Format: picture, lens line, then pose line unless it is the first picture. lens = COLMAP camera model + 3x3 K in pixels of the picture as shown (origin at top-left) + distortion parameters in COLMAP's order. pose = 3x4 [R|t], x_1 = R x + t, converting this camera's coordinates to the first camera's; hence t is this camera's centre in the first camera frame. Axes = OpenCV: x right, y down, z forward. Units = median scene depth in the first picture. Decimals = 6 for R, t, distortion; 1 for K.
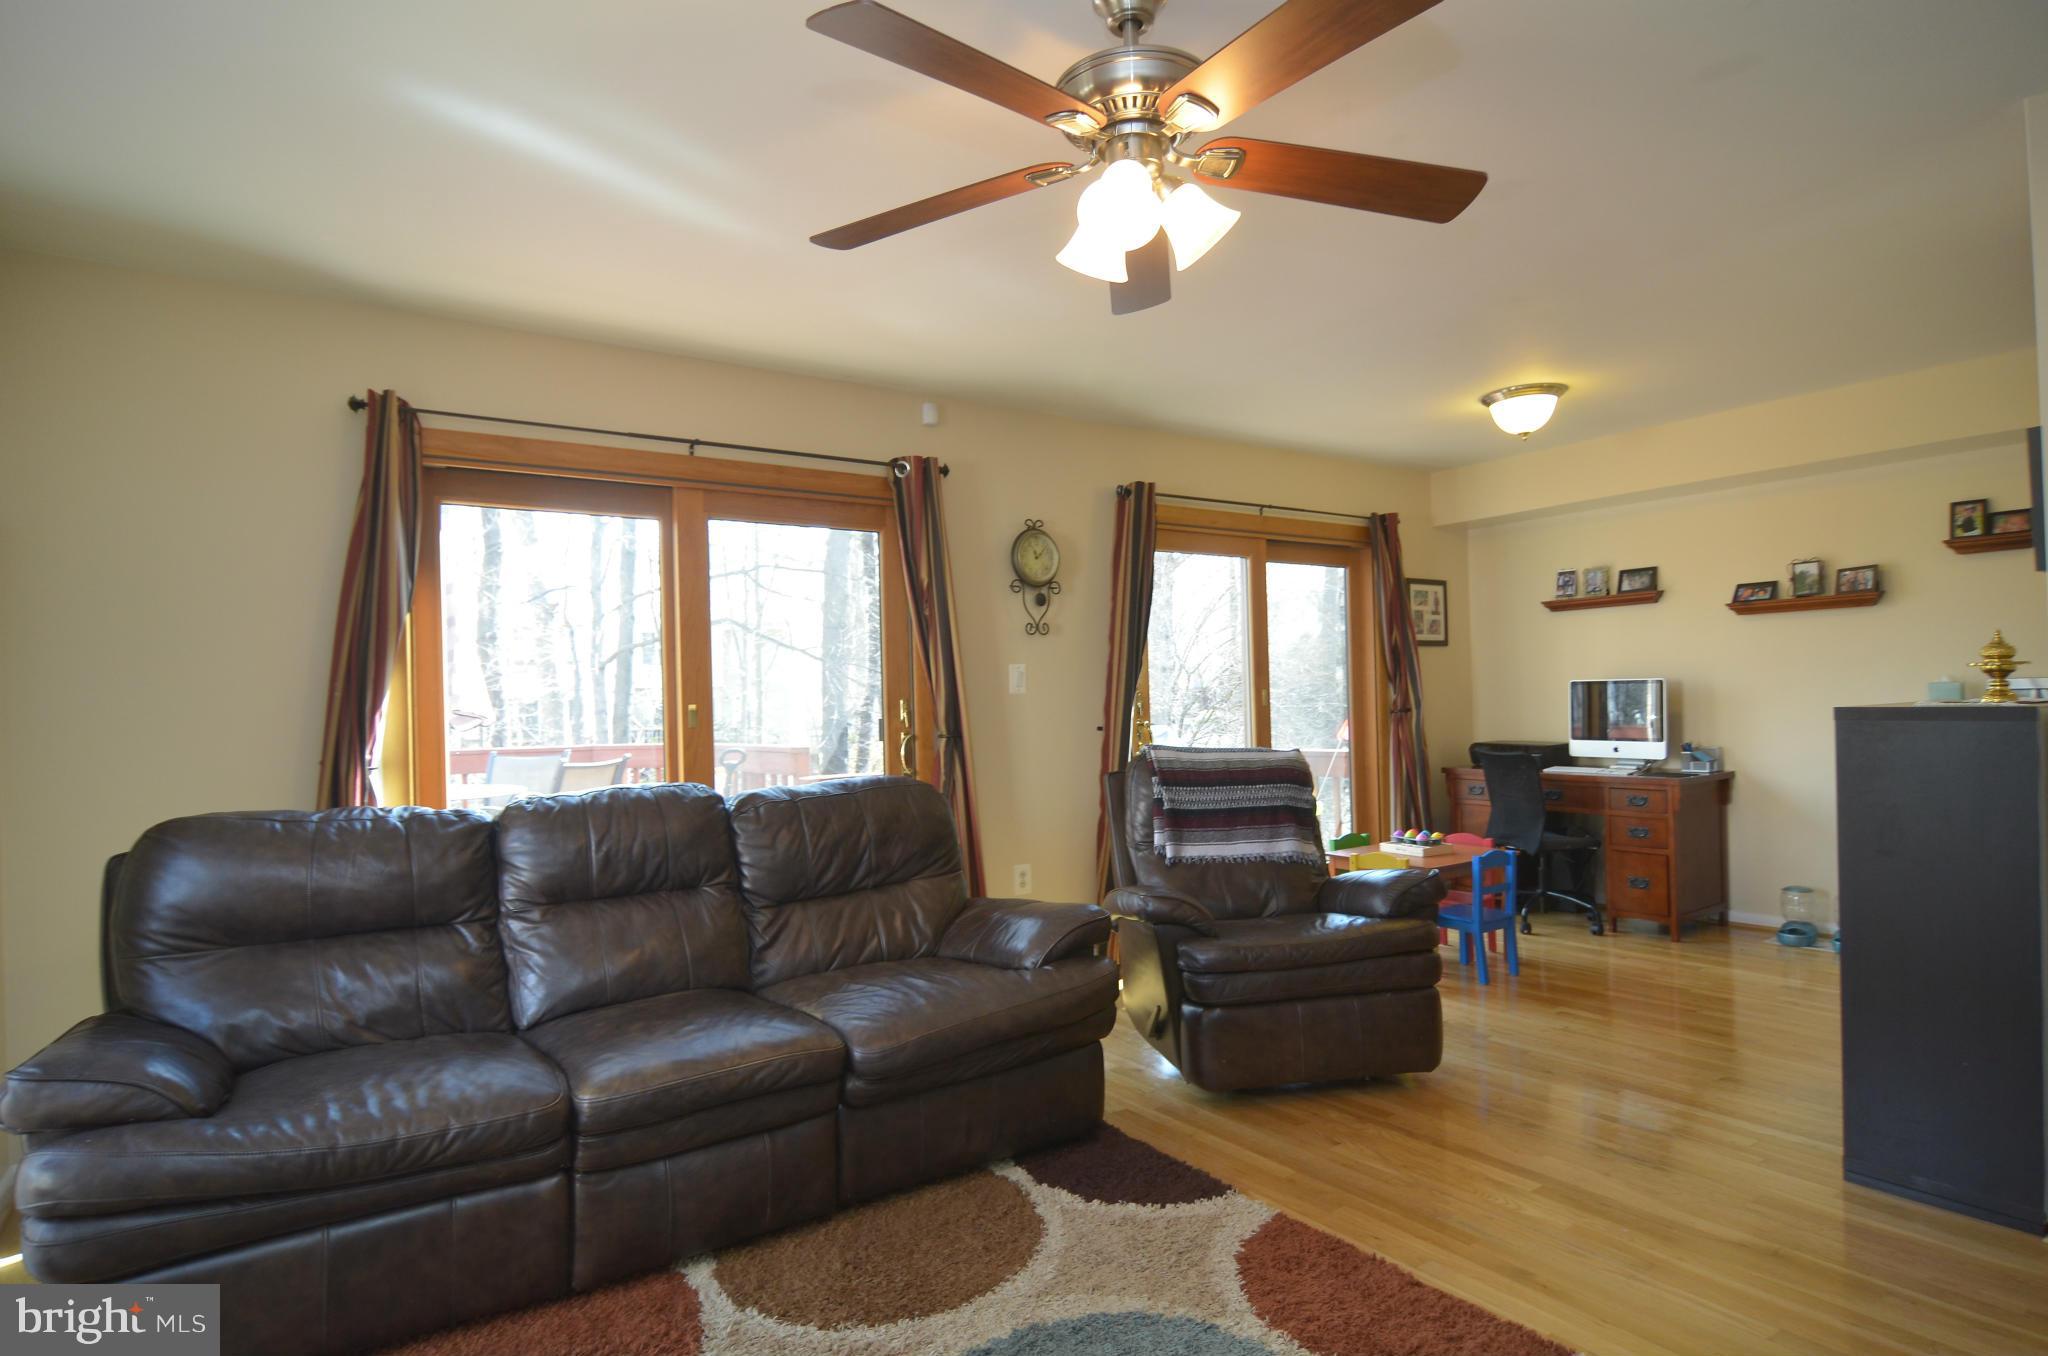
lens RADIAL K [[1062.3, 0, 1012.4], [0, 1062.3, 694.7], [0, 0, 1]] dist [-0.012450, 0.000763]
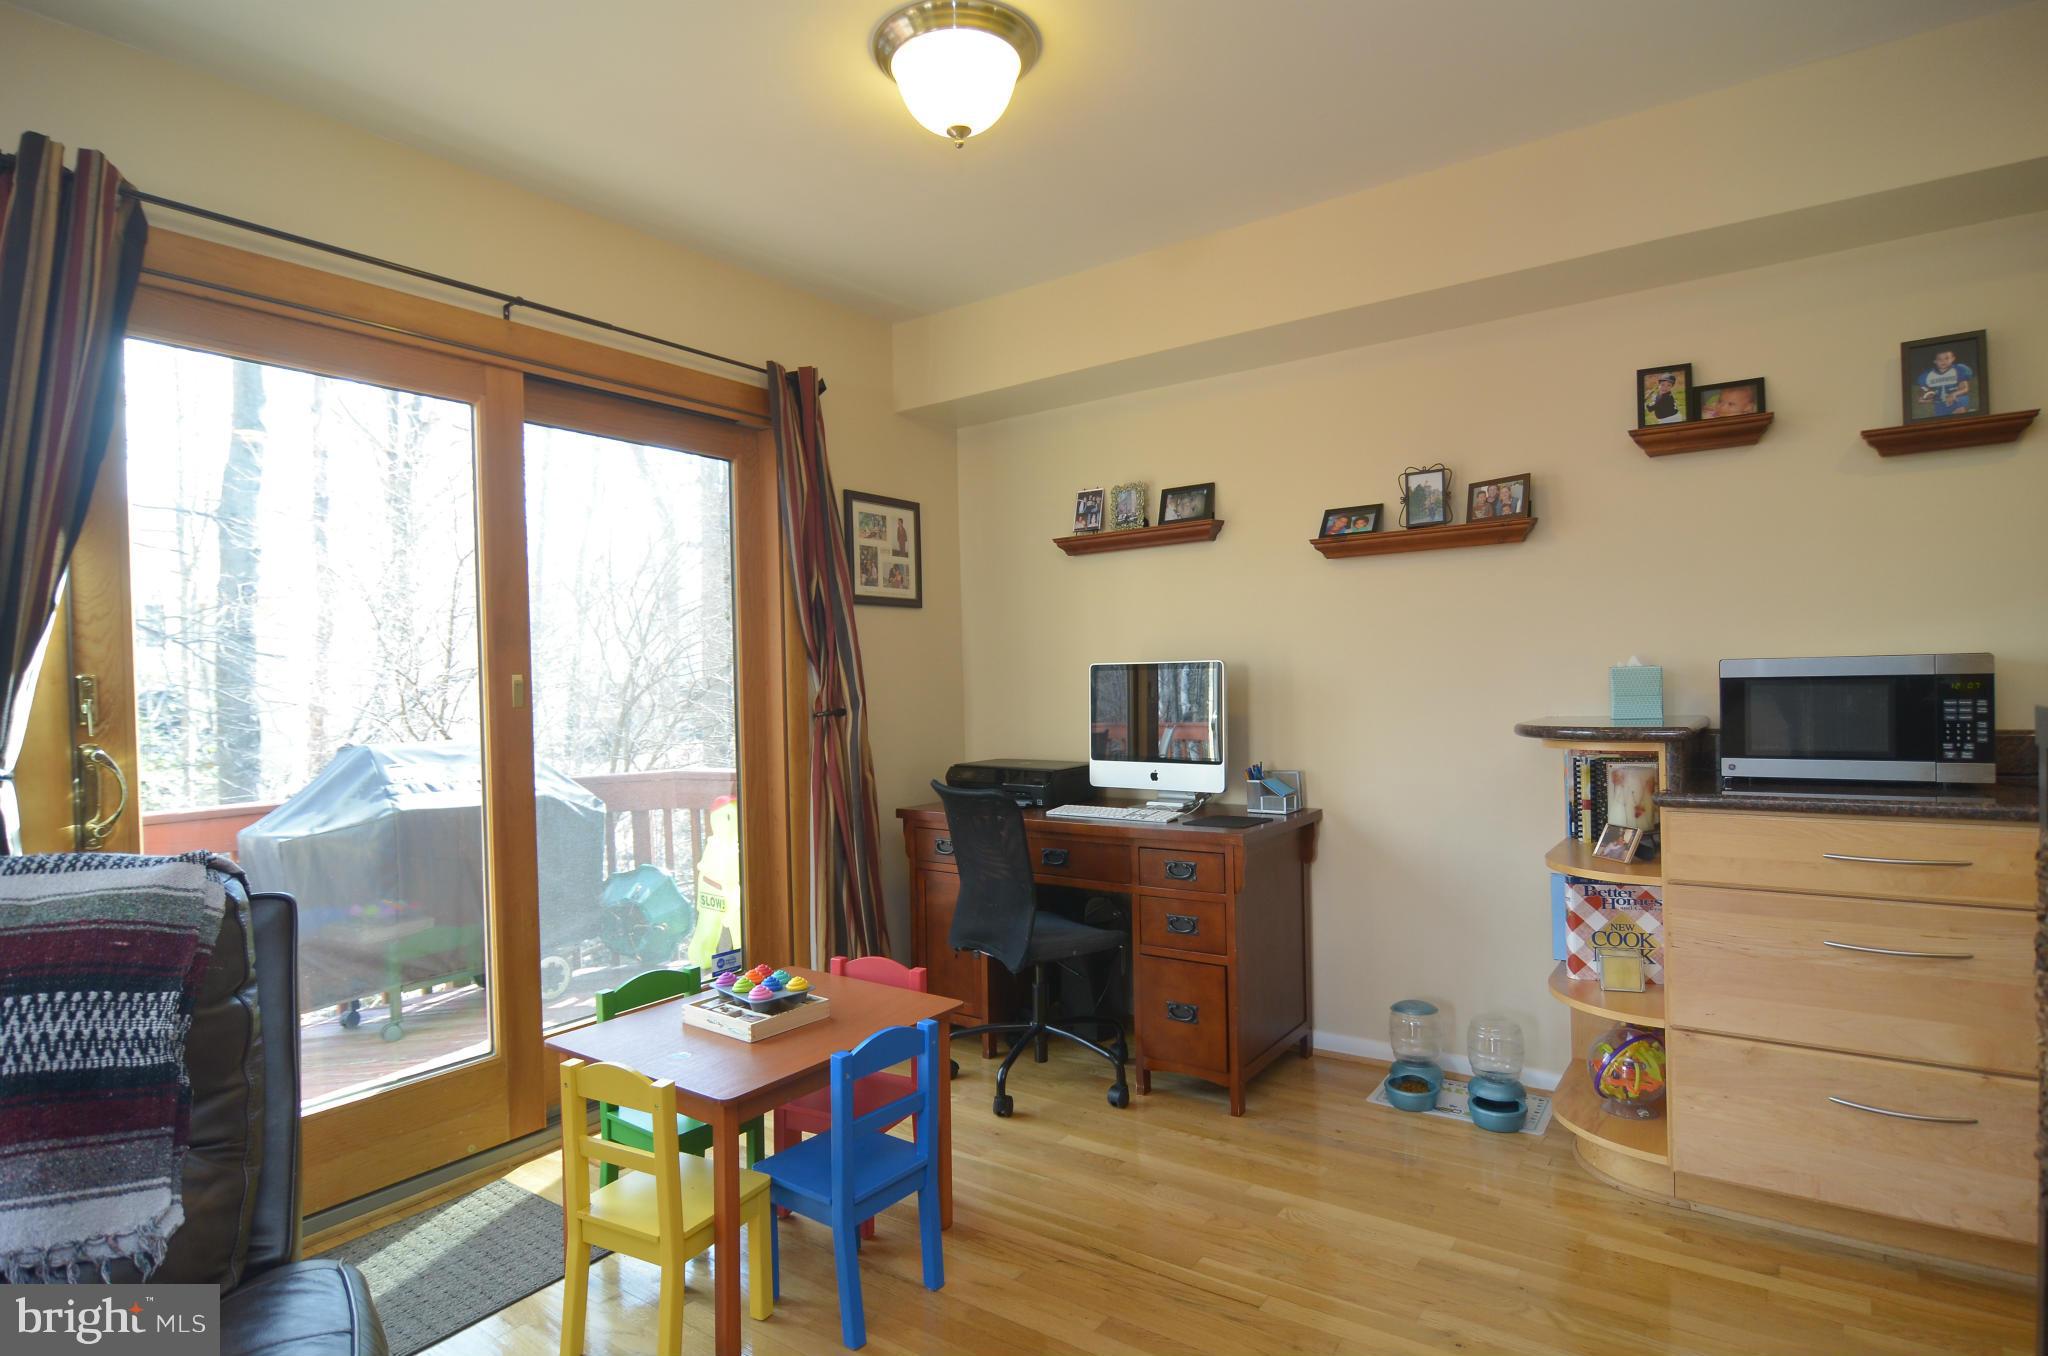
lens RADIAL K [[1062.3, 0, 1026.2], [0, 1062.3, 679.7], [0, 0, 1]] dist [-0.012450, 0.000763]
pose [[0.936275, 0.004823, 0.351234, 0.286480], [-0.003018, 0.999979, -0.005686, -0.000492], [-0.351254, 0.004264, 0.936270, 0.452799]]
